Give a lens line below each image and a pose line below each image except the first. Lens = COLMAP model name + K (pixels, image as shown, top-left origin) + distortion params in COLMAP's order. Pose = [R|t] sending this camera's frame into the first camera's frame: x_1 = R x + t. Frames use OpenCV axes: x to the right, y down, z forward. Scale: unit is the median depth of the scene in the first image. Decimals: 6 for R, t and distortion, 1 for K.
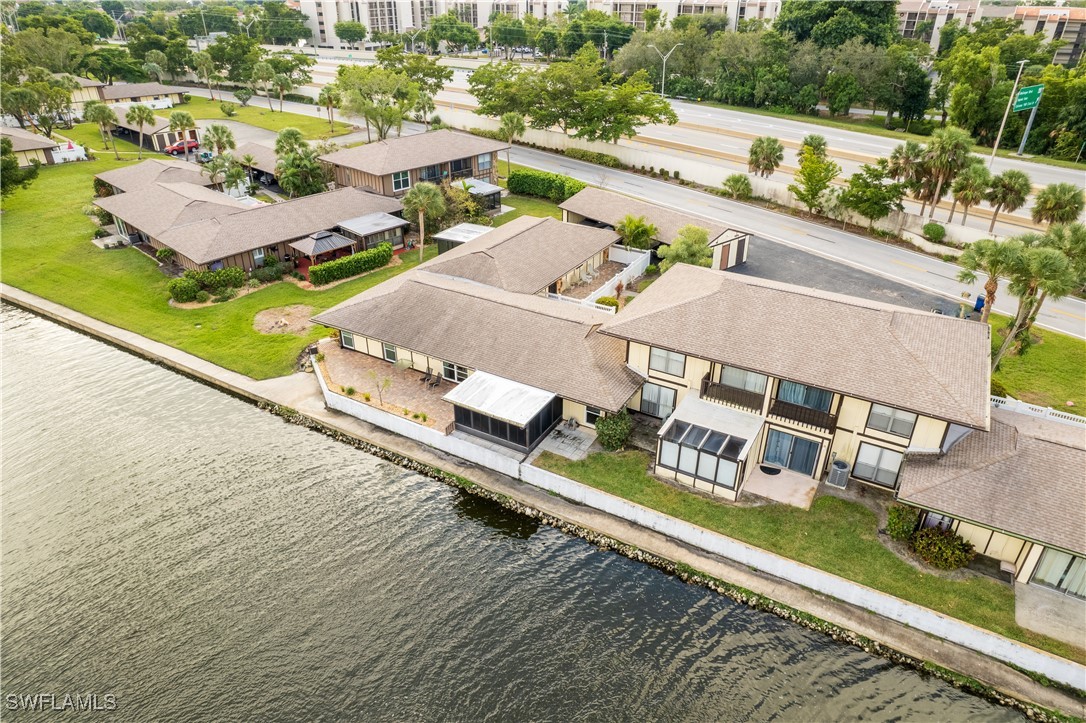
lens RADIAL K [[697.7, 0, 543.0], [0, 697.7, 361.5], [0, 0, 1]] dist [-0.079776, 0.071597]
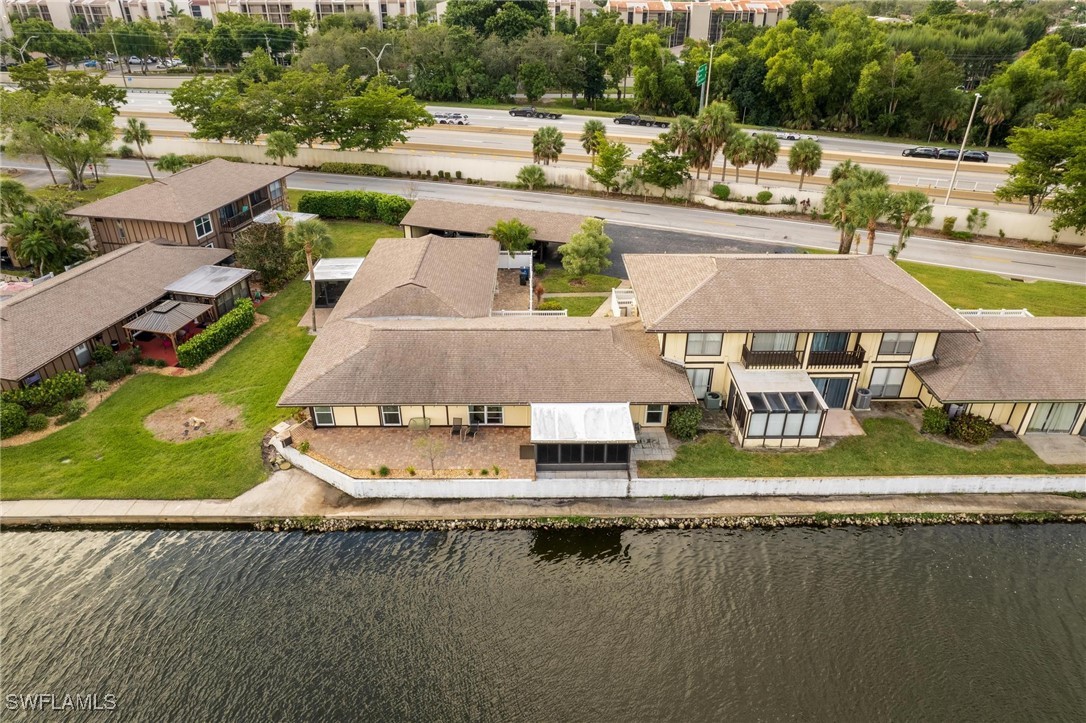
lens RADIAL K [[697.7, 0, 543.0], [0, 697.7, 361.5], [0, 0, 1]] dist [-0.079776, 0.071597]
pose [[0.856319, -0.250116, 0.451841, -0.336056], [0.248303, 0.966536, 0.064447, -0.067634], [-0.452840, 0.057006, 0.889767, 0.111811]]
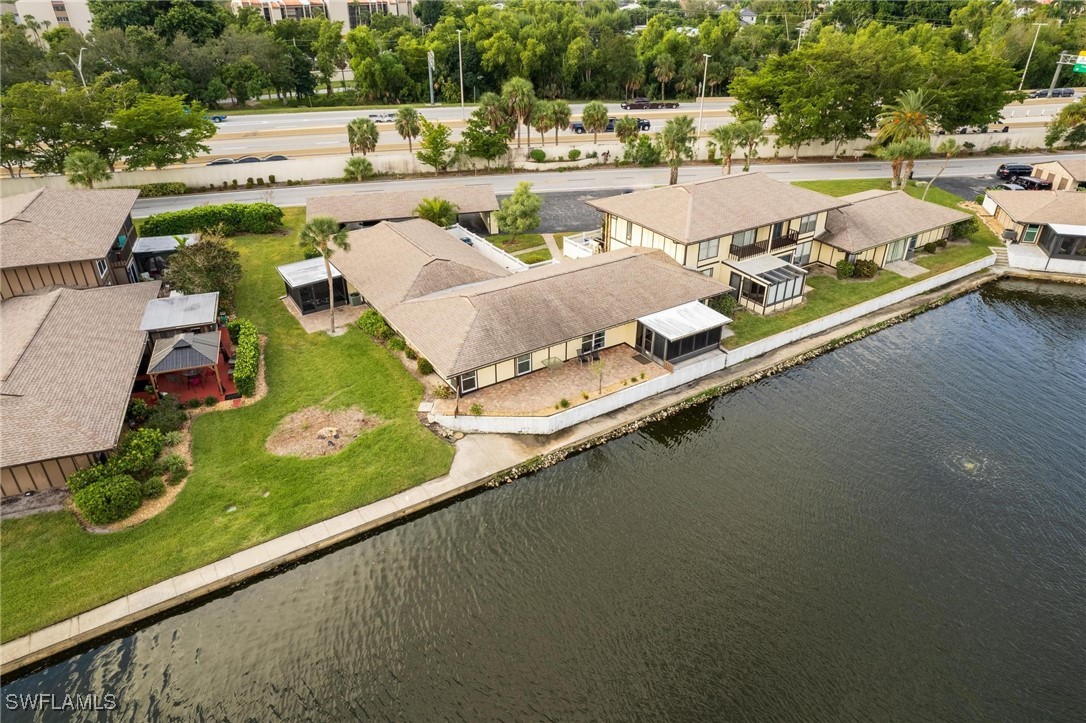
lens RADIAL K [[697.7, 0, 543.0], [0, 697.7, 361.5], [0, 0, 1]] dist [-0.079776, 0.071597]
pose [[0.450244, -0.439923, 0.777013, -0.735546], [0.431930, 0.868924, 0.241676, -0.182827], [-0.781484, 0.226802, 0.581244, 0.332312]]
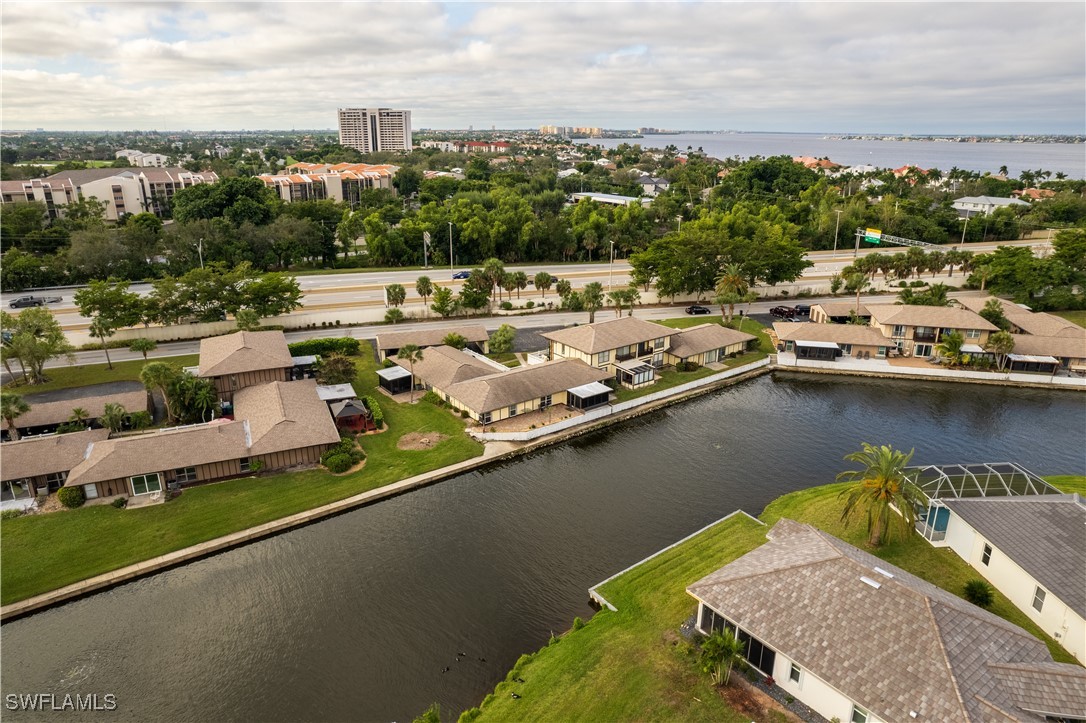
lens RADIAL K [[697.7, 0, 543.0], [0, 697.7, 361.5], [0, 0, 1]] dist [-0.079776, 0.071597]
pose [[0.383394, -0.297114, 0.874490, -1.464595], [0.443490, 0.889765, 0.107869, -0.245716], [-0.810139, 0.346471, 0.472898, -0.043945]]
